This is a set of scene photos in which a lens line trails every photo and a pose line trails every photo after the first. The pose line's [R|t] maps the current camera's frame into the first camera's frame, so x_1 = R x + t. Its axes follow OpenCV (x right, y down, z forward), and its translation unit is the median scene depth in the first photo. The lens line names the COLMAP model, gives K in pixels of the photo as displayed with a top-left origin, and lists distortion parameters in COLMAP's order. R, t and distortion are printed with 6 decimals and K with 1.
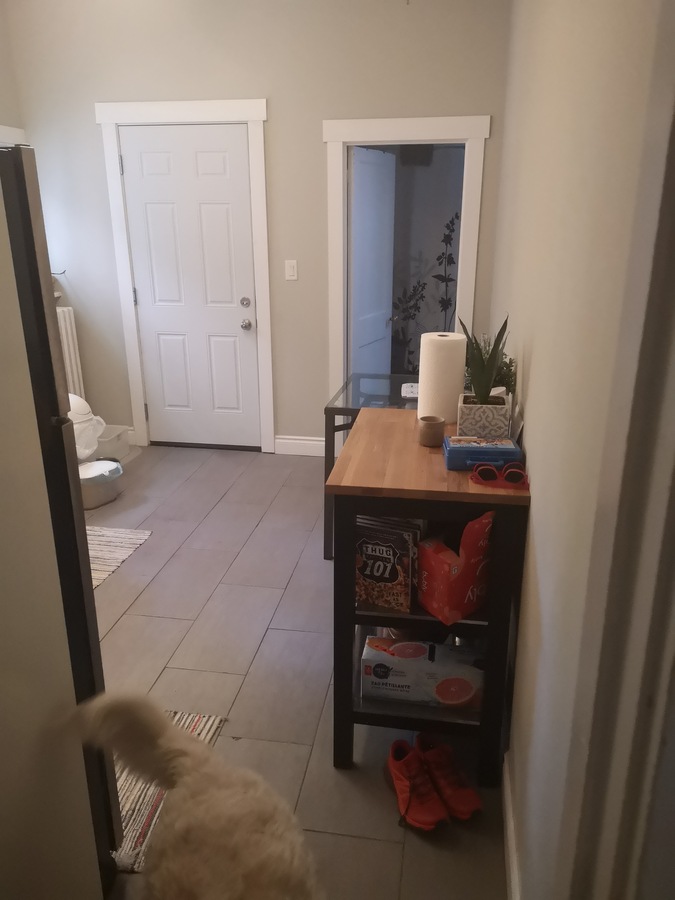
lens RADIAL K [[701.3, 0, 337.5], [0, 701.3, 450.0], [0, 0, 1]] dist [0.087241, -0.099534]
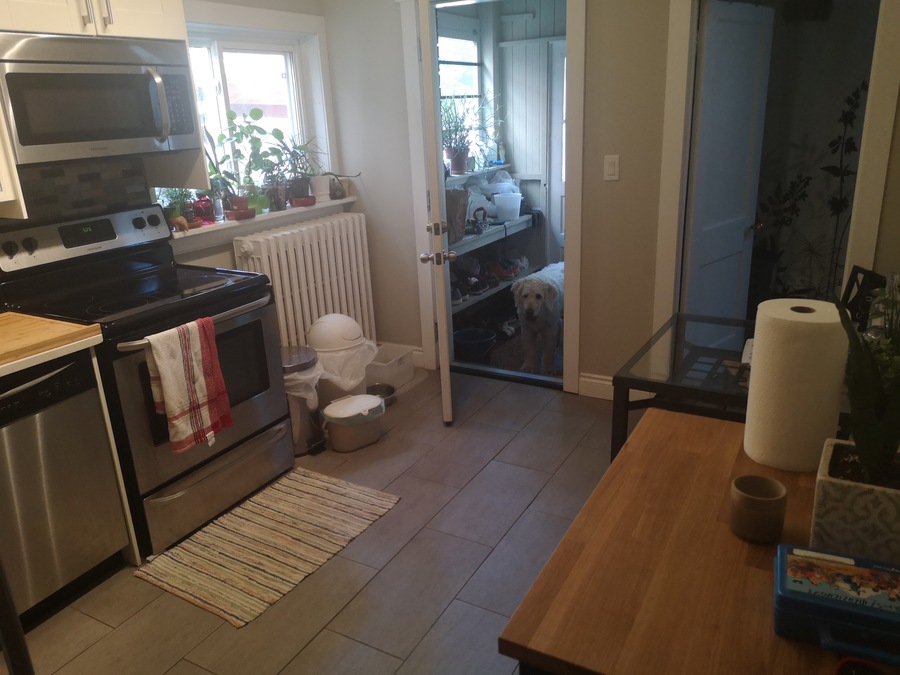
lens RADIAL K [[701.3, 0, 450.0], [0, 701.3, 337.5], [0, 0, 1]] dist [0.087241, -0.099534]
pose [[0.938567, 0.069395, -0.338048, 0.043596], [-0.067611, 0.997566, 0.017064, -0.069894], [0.338409, 0.006841, 0.940974, 0.208892]]
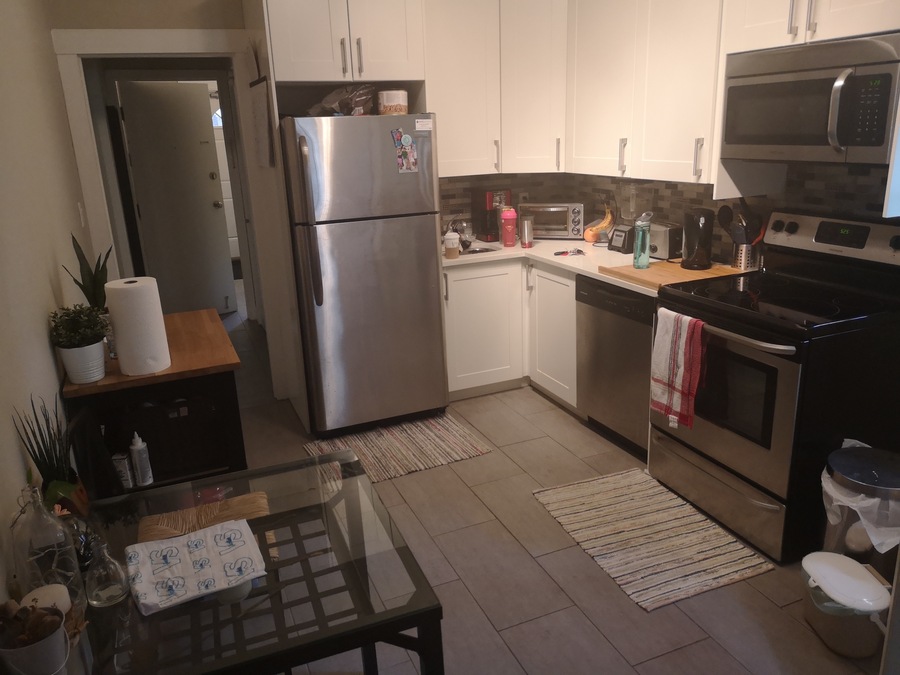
lens RADIAL K [[701.3, 0, 450.0], [0, 701.3, 337.5], [0, 0, 1]] dist [0.087241, -0.099534]
pose [[-0.850028, 0.185966, -0.492817, 0.141536], [-0.128493, 0.834130, 0.536392, -0.349150], [0.510824, 0.519272, -0.685139, 1.002757]]
